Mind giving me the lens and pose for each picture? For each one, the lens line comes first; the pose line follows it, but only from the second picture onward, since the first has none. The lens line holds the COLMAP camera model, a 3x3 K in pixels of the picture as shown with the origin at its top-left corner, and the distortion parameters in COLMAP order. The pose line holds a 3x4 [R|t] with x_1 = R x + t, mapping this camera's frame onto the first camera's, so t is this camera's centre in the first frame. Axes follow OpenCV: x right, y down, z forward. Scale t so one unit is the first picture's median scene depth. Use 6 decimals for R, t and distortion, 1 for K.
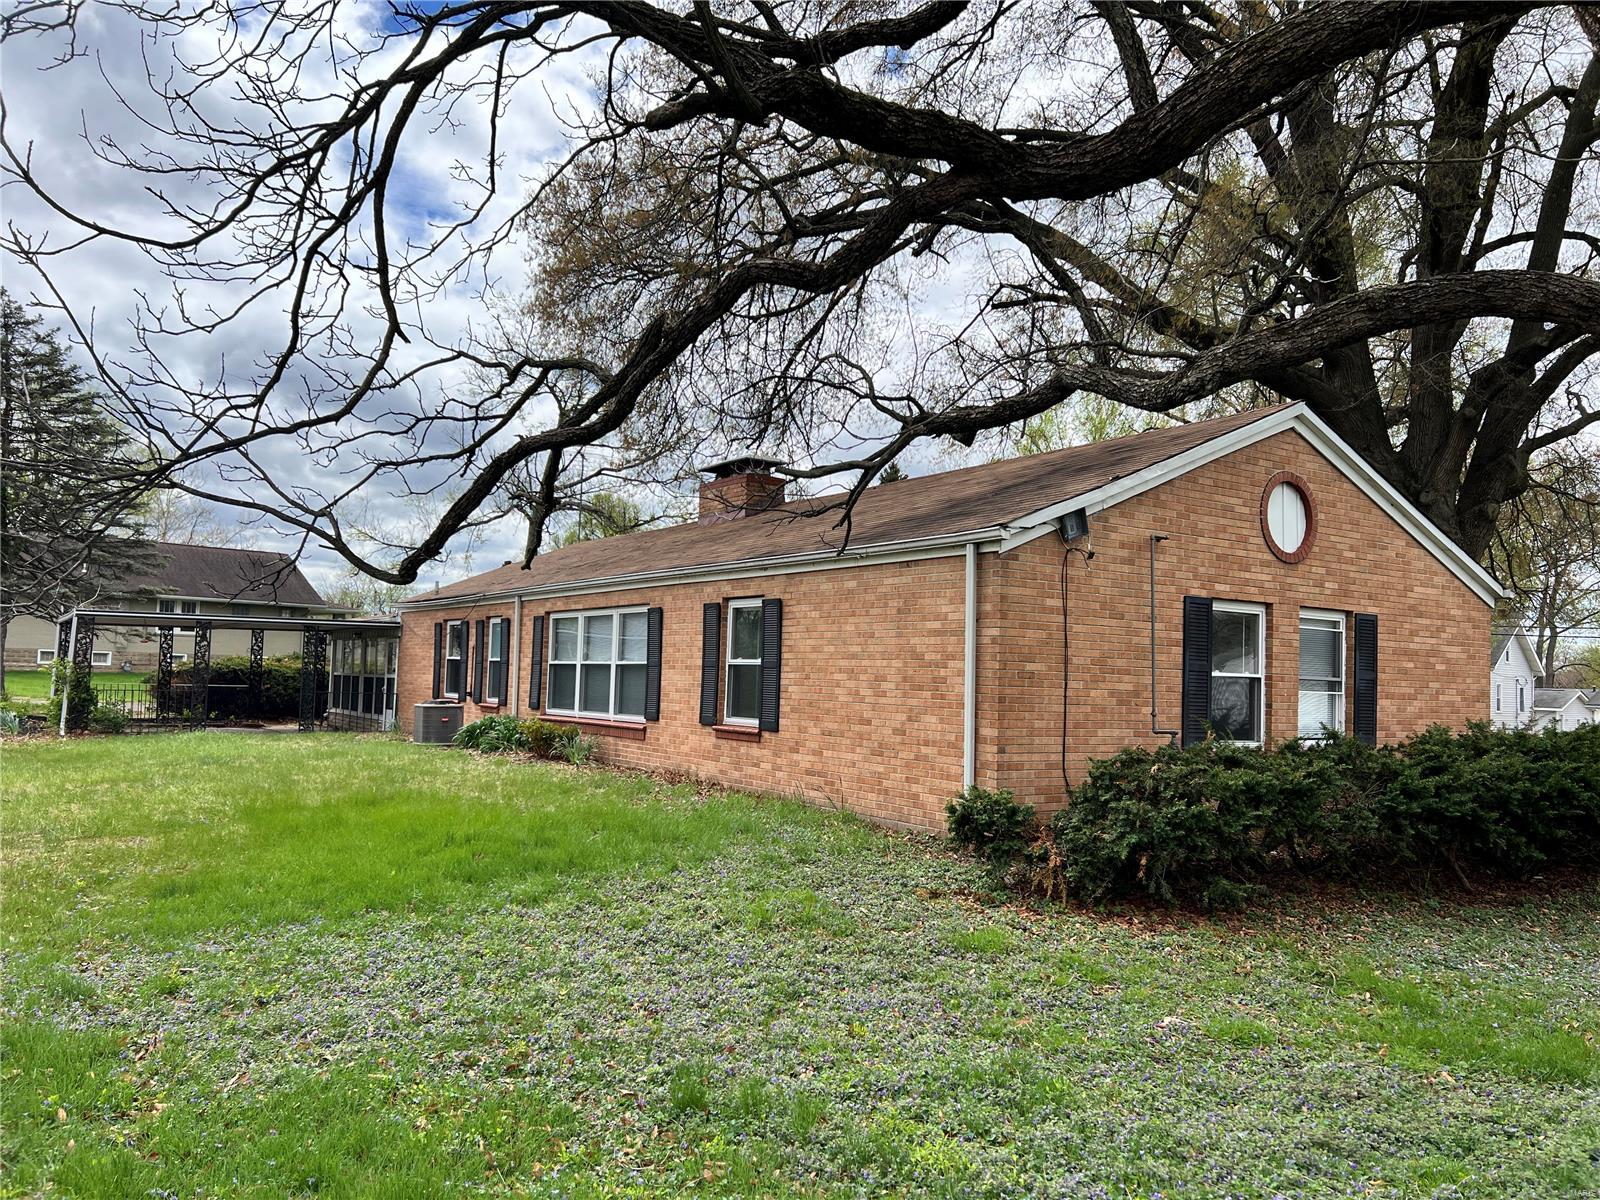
lens RADIAL K [[1198.7, 0, 798.8], [0, 1198.7, 611.7], [0, 0, 1]] dist [0.082518, -0.096295]
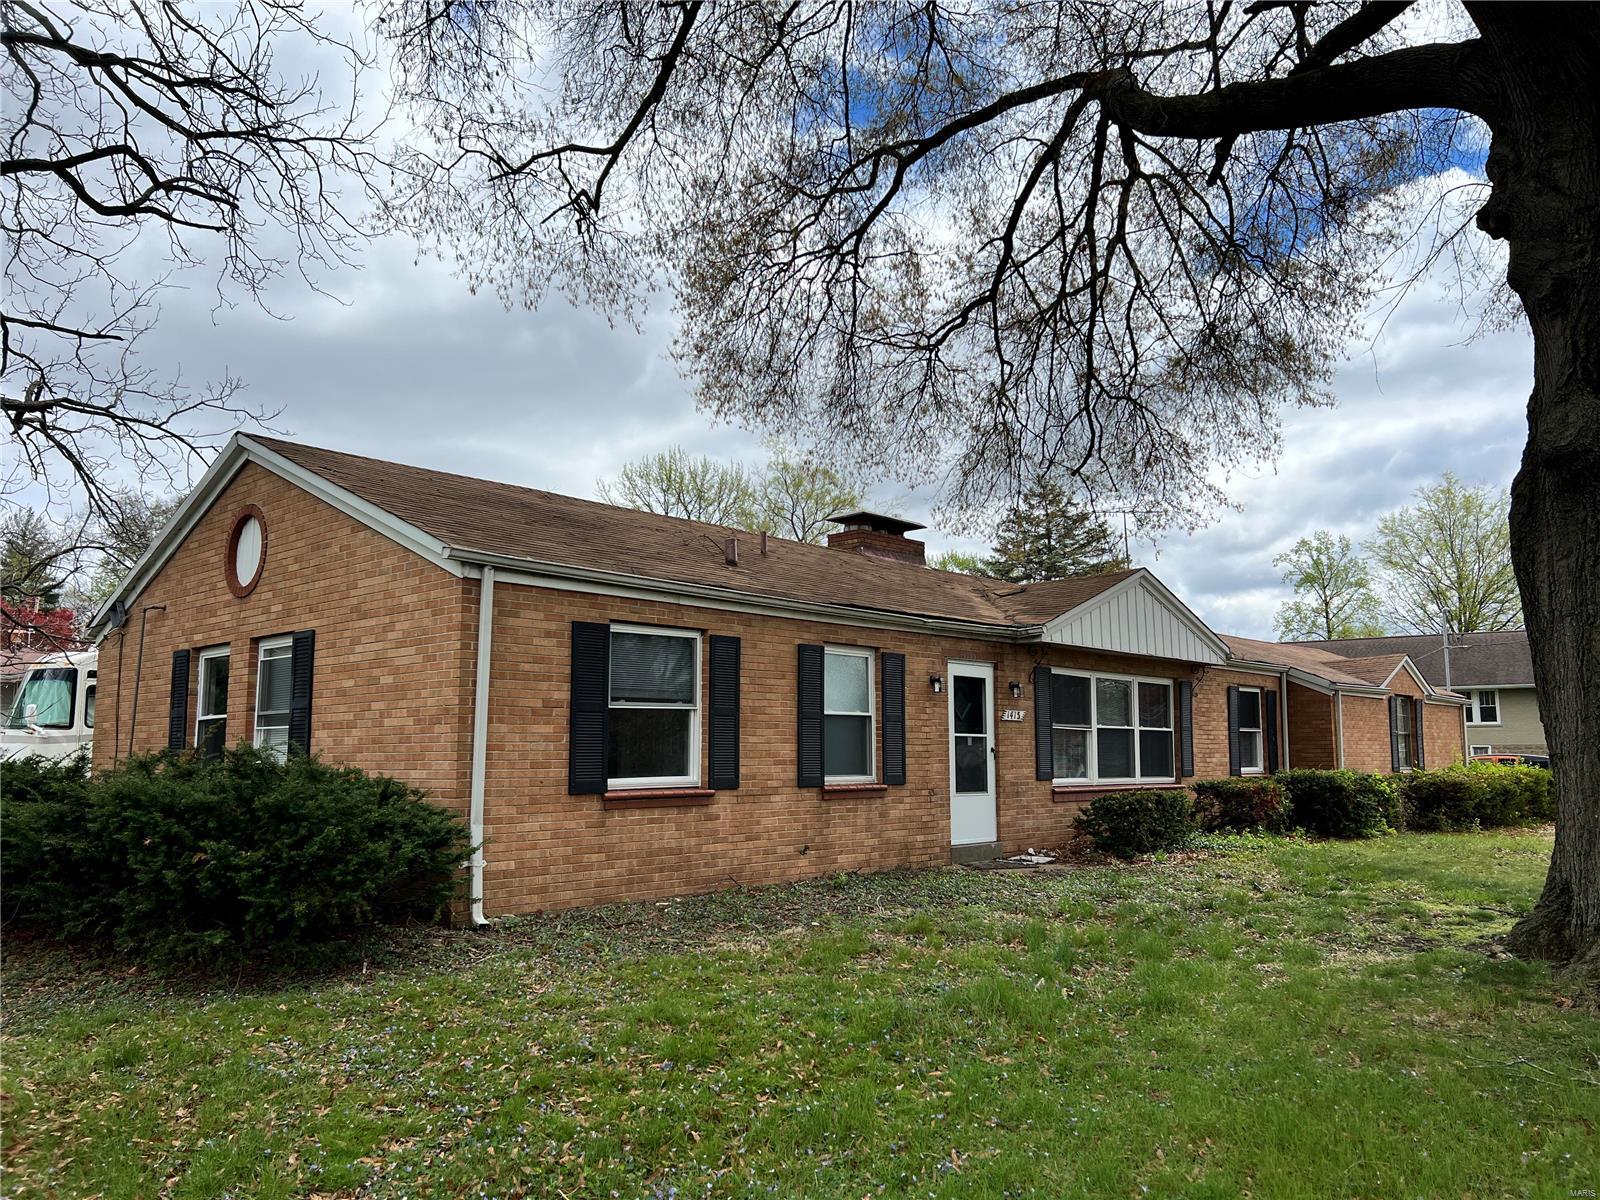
lens RADIAL K [[1198.7, 0, 798.8], [0, 1198.7, 611.7], [0, 0, 1]] dist [0.082518, -0.096295]
pose [[0.216903, -0.148158, -0.964885, 1.287691], [0.068813, 0.988277, -0.136281, 0.120950], [0.973765, -0.036837, 0.224555, 1.083896]]
